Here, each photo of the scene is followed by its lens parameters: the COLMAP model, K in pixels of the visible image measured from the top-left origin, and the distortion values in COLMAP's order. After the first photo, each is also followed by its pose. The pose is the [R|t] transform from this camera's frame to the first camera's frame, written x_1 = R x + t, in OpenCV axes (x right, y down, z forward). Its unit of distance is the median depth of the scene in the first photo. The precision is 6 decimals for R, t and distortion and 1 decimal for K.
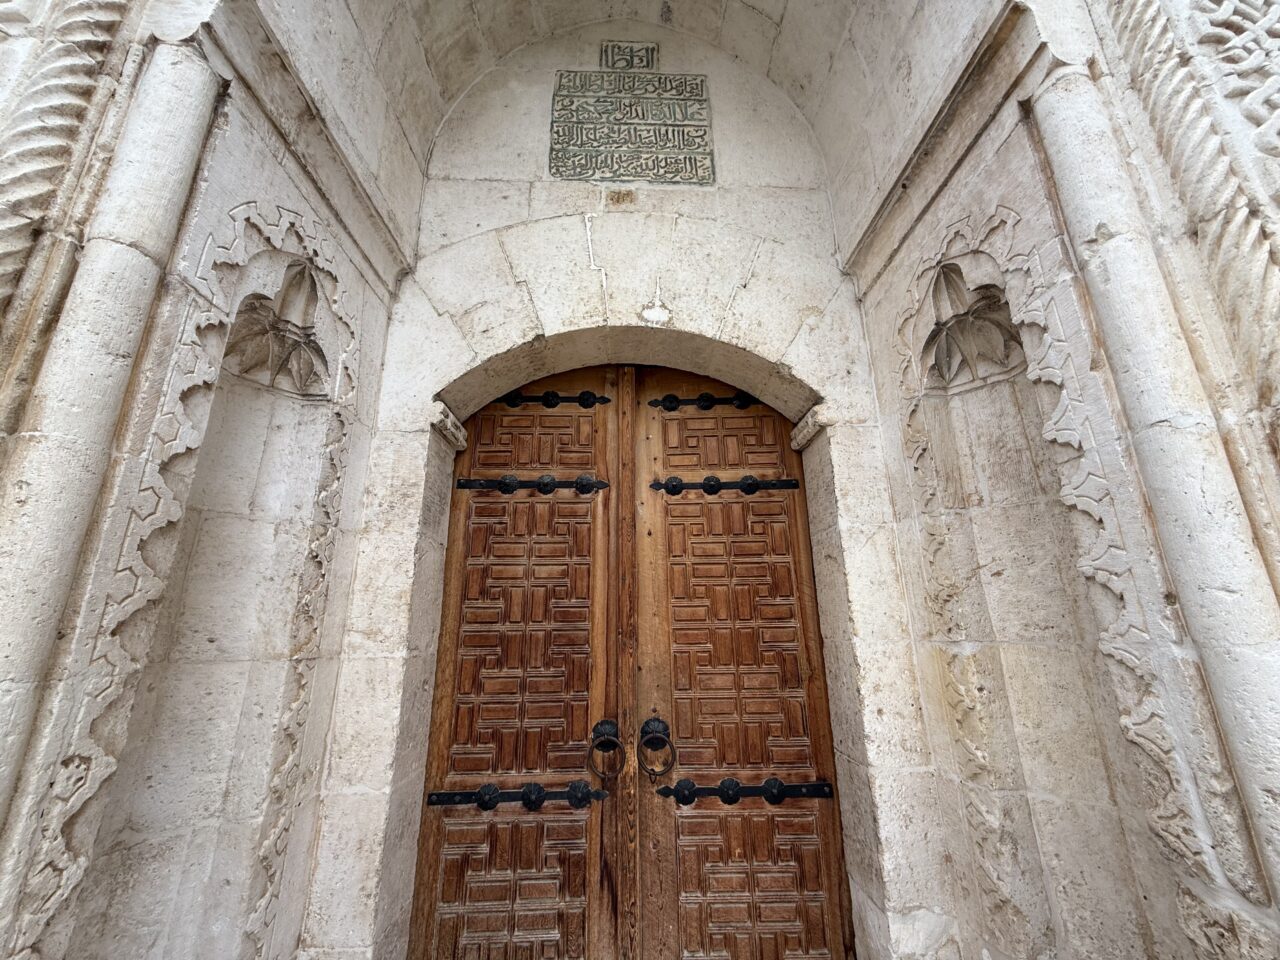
lens RADIAL K [[506.9, 0, 635.3], [0, 506.9, 480.5], [0, 0, 1]] dist [0.000749, -0.000048]
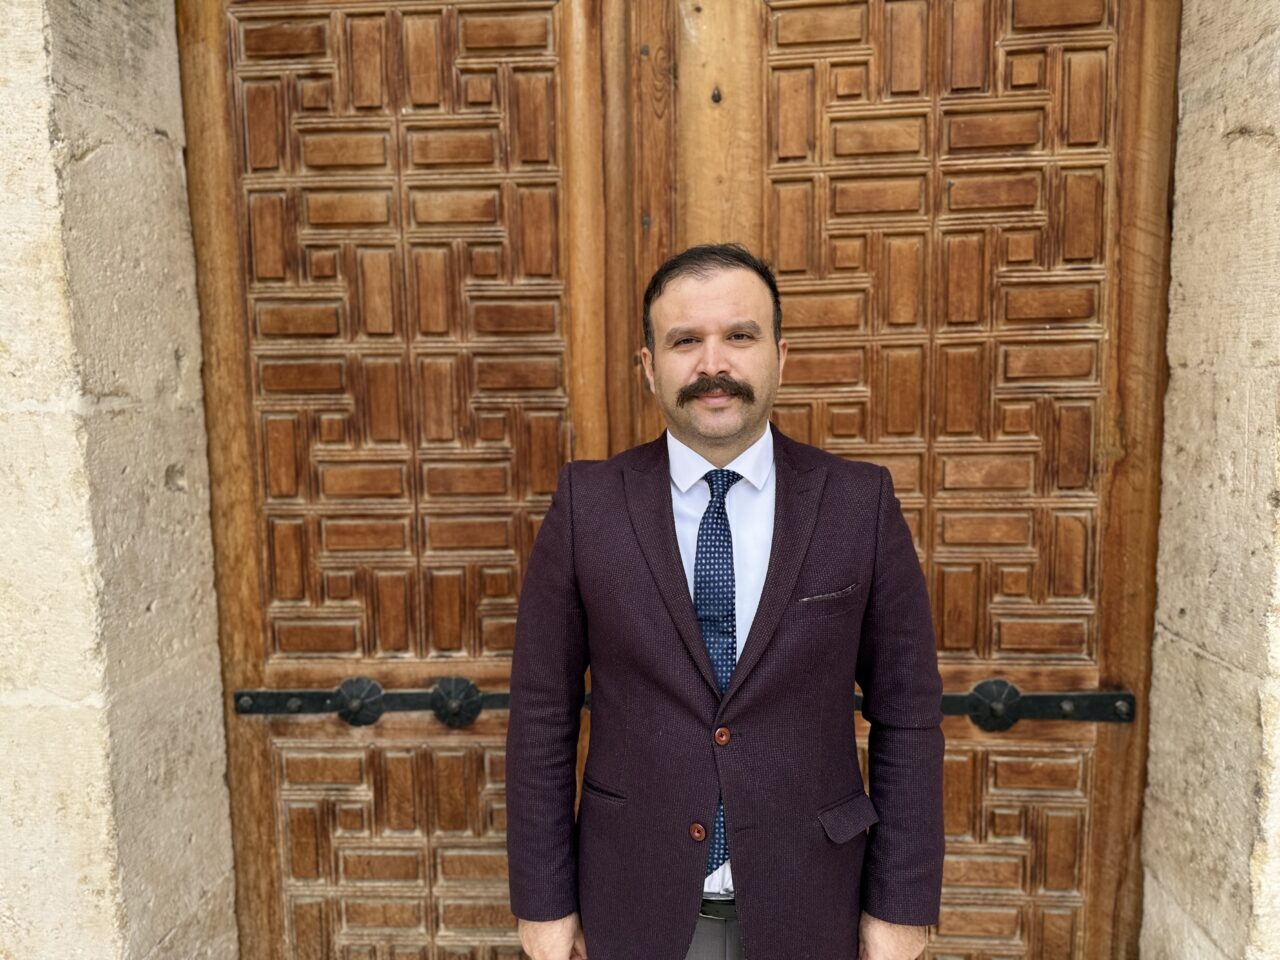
lens RADIAL K [[897.3, 0, 640.3], [0, 897.3, 481.0], [0, 0, 1]] dist [0.017138, -0.012683]
pose [[0.995818, 0.004931, -0.091221, 0.038275], [0.029994, 0.925541, 0.377458, 0.128215], [0.086290, -0.378615, 0.921523, 0.325323]]
